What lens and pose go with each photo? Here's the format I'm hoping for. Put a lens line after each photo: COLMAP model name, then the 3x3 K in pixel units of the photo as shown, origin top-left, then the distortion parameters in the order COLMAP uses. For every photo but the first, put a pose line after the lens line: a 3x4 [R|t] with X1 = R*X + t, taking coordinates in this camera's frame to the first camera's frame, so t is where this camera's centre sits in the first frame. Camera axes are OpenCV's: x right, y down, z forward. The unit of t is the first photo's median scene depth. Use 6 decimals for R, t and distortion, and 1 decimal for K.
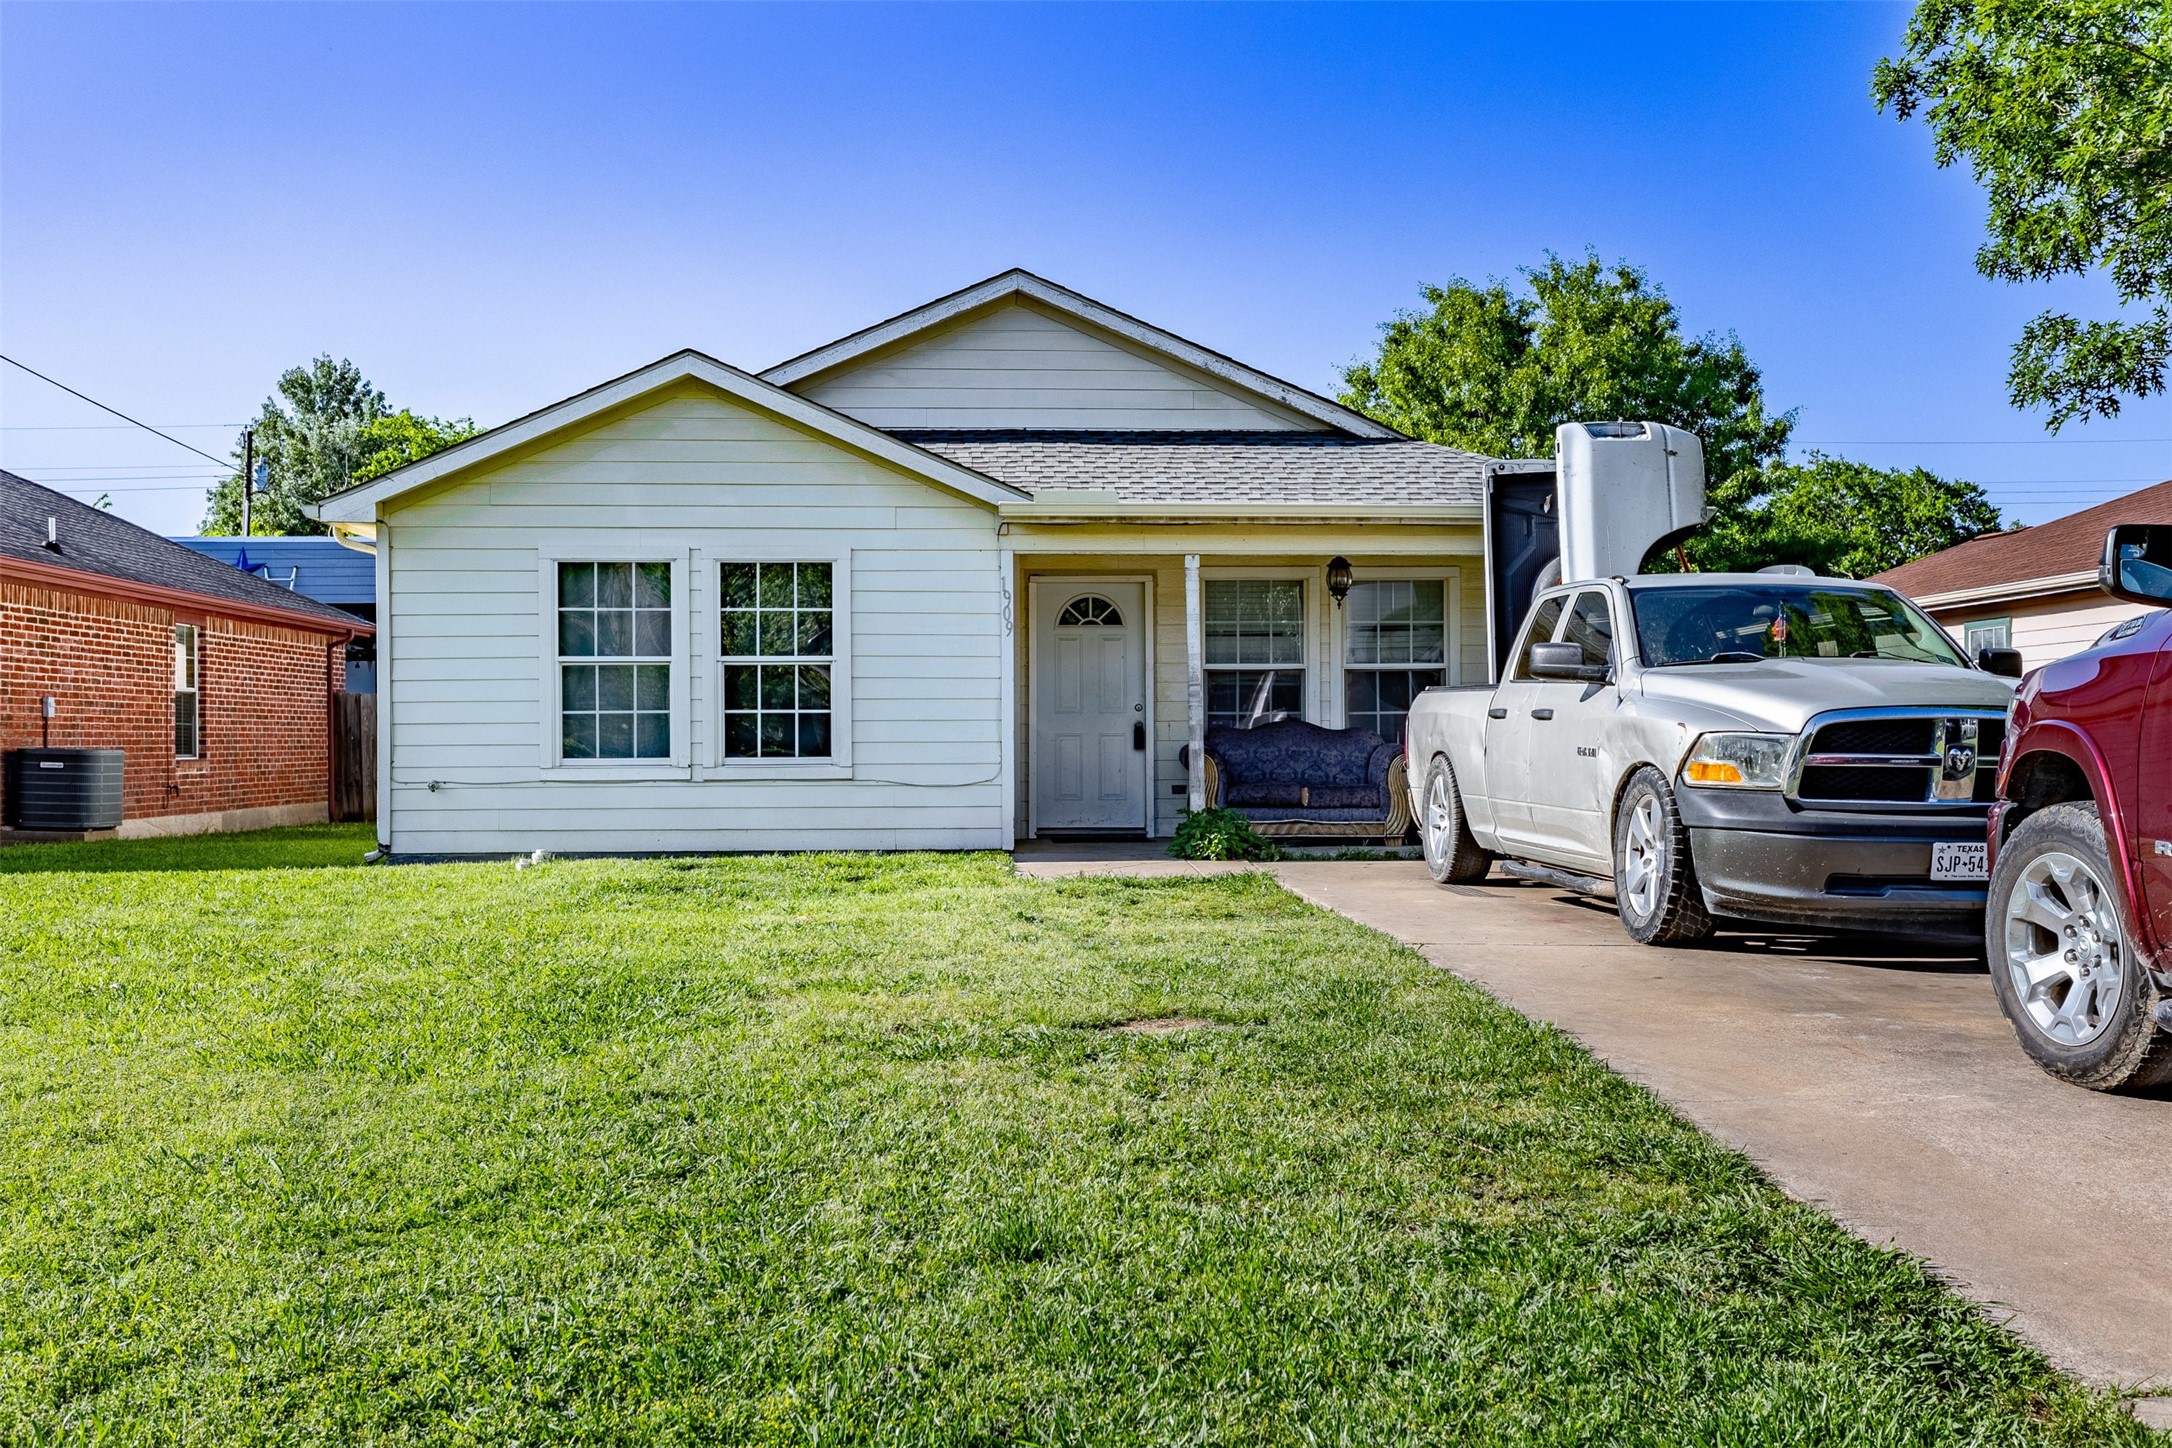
lens RADIAL K [[2133.4, 0, 1084.0], [0, 2133.4, 743.5], [0, 0, 1]] dist [-0.004509, 0.000000]
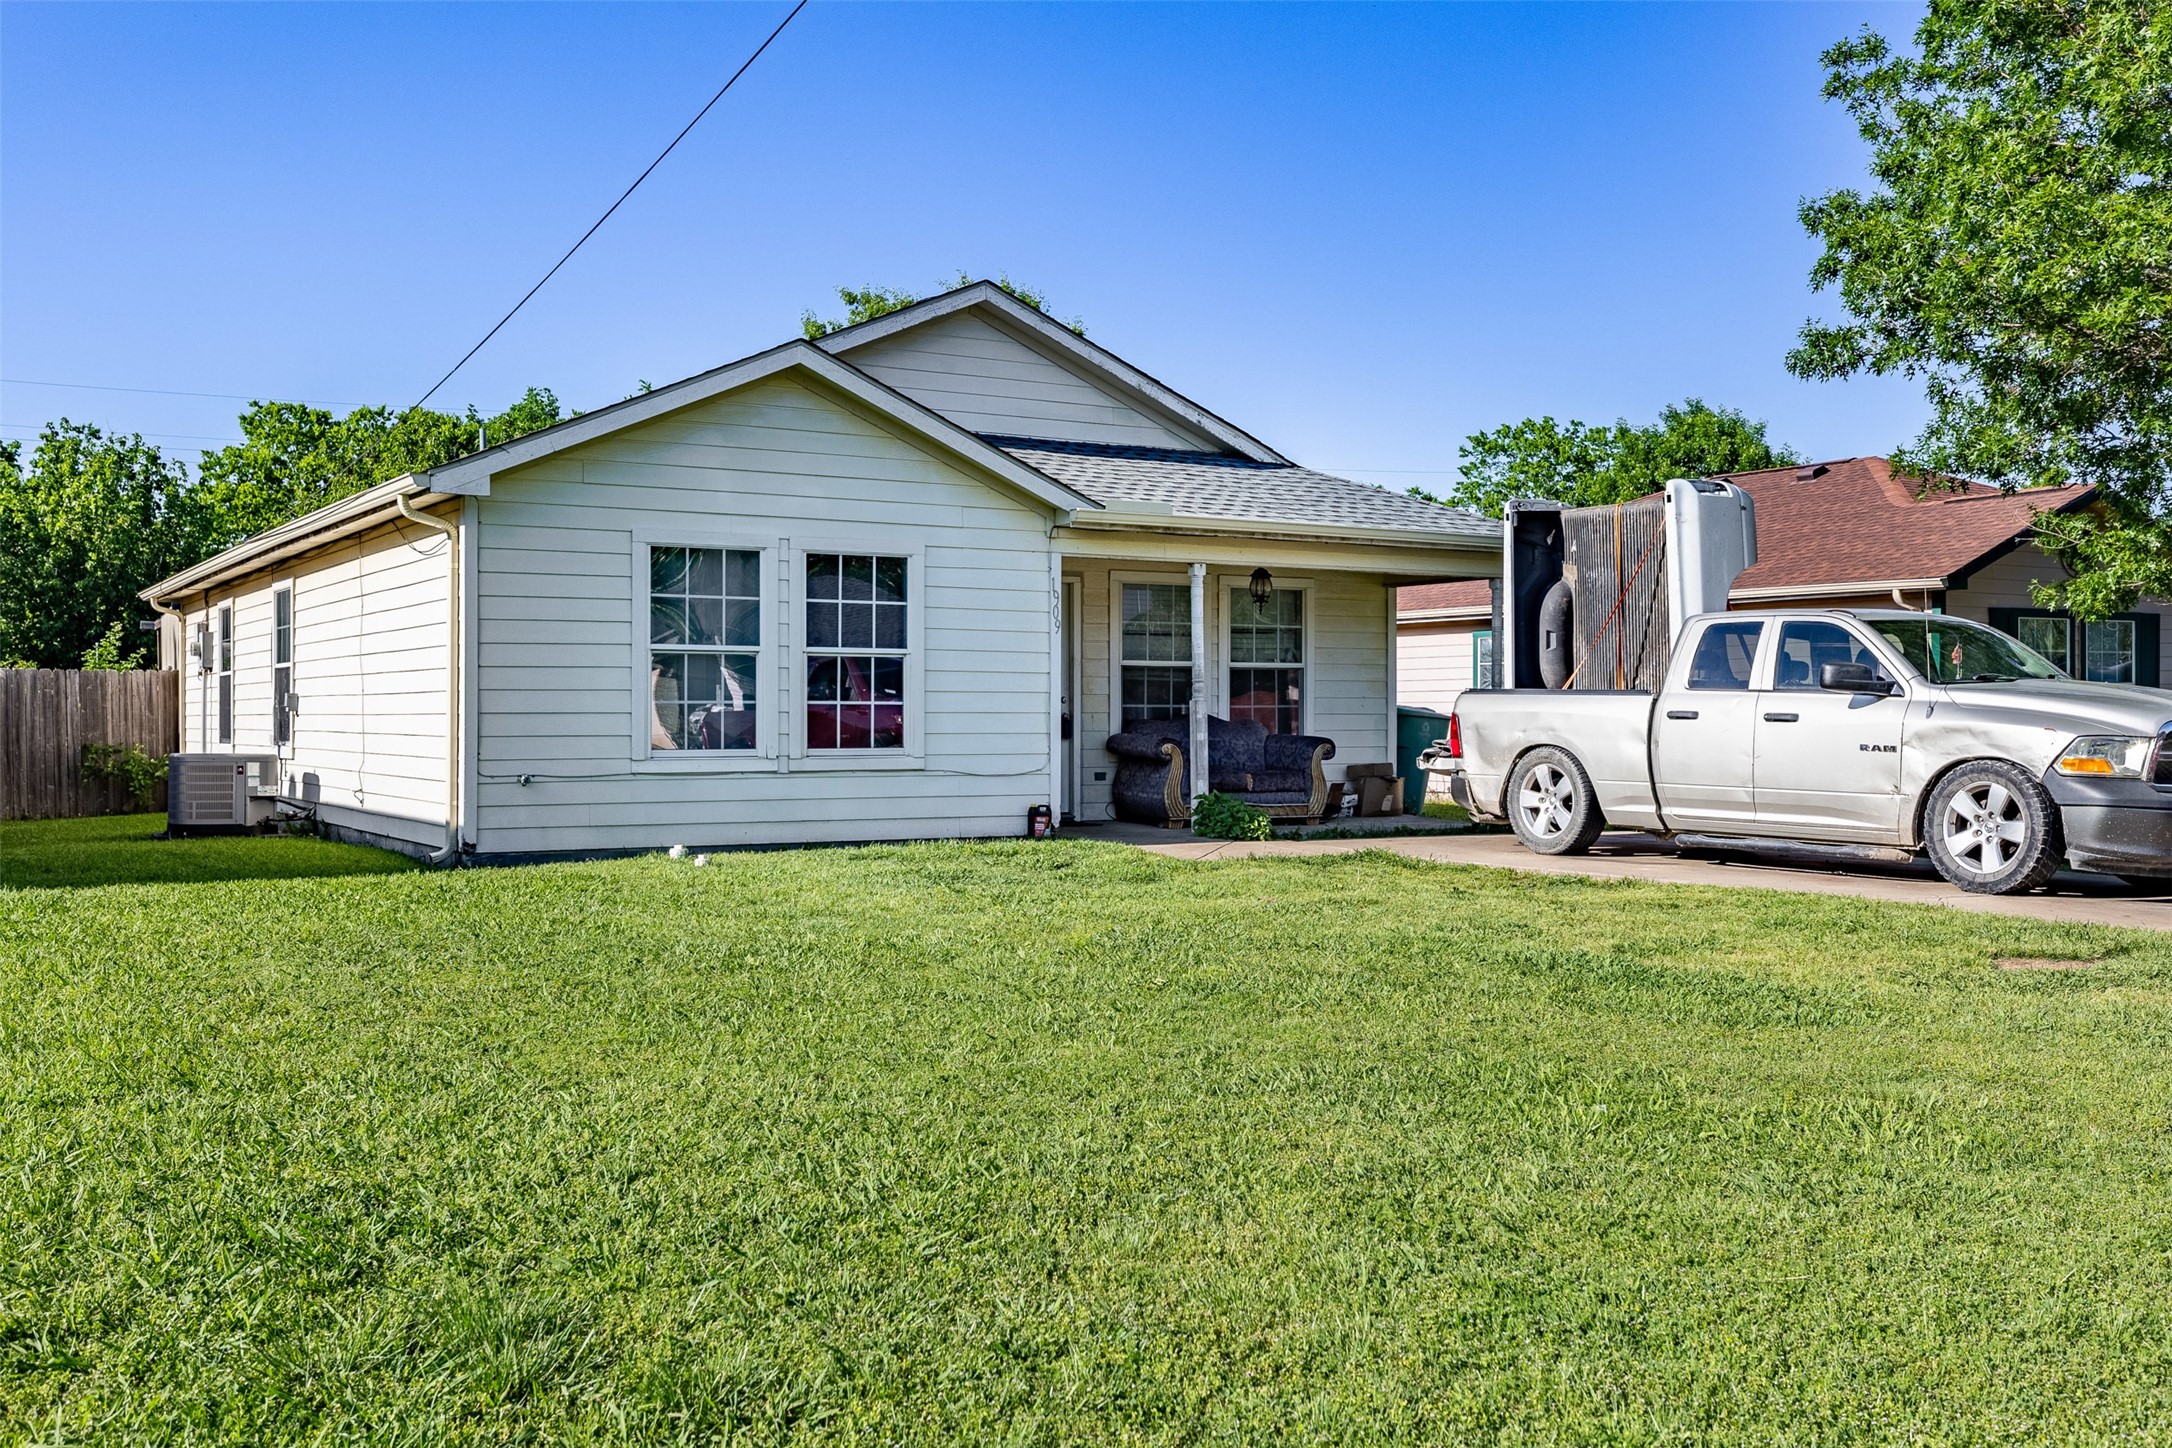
lens RADIAL K [[2133.4, 0, 1085.0], [0, 2133.4, 705.6], [0, 0, 1]] dist [-0.004509, 0.000000]
pose [[0.880949, 0.007755, 0.473148, -0.526359], [-0.004582, 0.999959, -0.007858, -0.006289], [-0.473189, 0.004755, 0.880948, 0.059919]]
